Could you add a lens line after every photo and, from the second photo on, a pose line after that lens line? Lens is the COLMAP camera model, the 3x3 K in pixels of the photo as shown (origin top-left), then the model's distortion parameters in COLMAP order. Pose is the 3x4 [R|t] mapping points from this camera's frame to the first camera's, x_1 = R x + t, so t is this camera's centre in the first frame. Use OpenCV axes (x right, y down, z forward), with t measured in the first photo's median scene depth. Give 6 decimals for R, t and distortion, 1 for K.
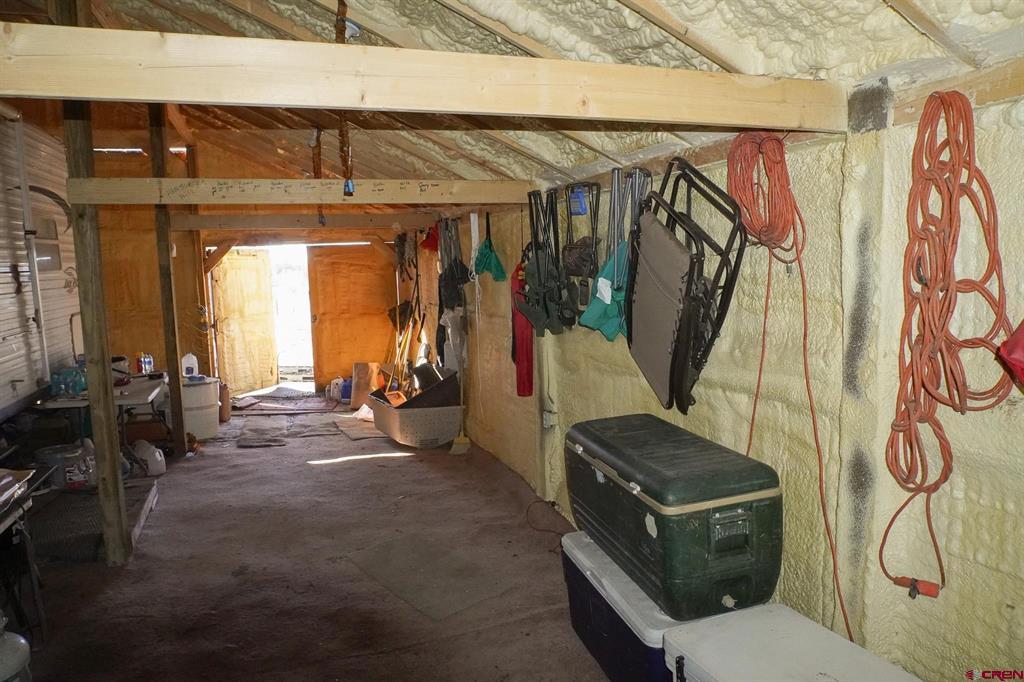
lens RADIAL K [[689.6, 0, 512.0], [0, 689.6, 341.0], [0, 0, 1]] dist [-0.058626, -0.000241]
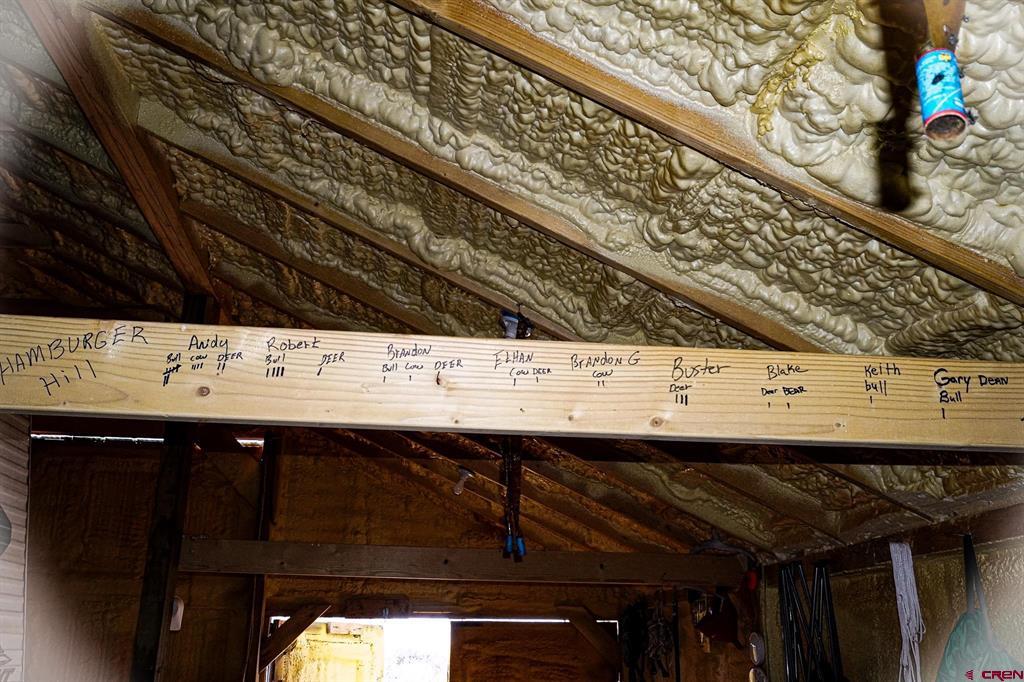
lens RADIAL K [[897.0, 0, 512.0], [0, 897.0, 341.0], [0, 0, 1]] dist [-0.007077, -0.005092]
pose [[0.977172, -0.031147, -0.210155, -0.104528], [-0.063826, 0.900458, -0.430235, -0.039937], [0.202636, 0.433826, 0.877914, 0.314740]]
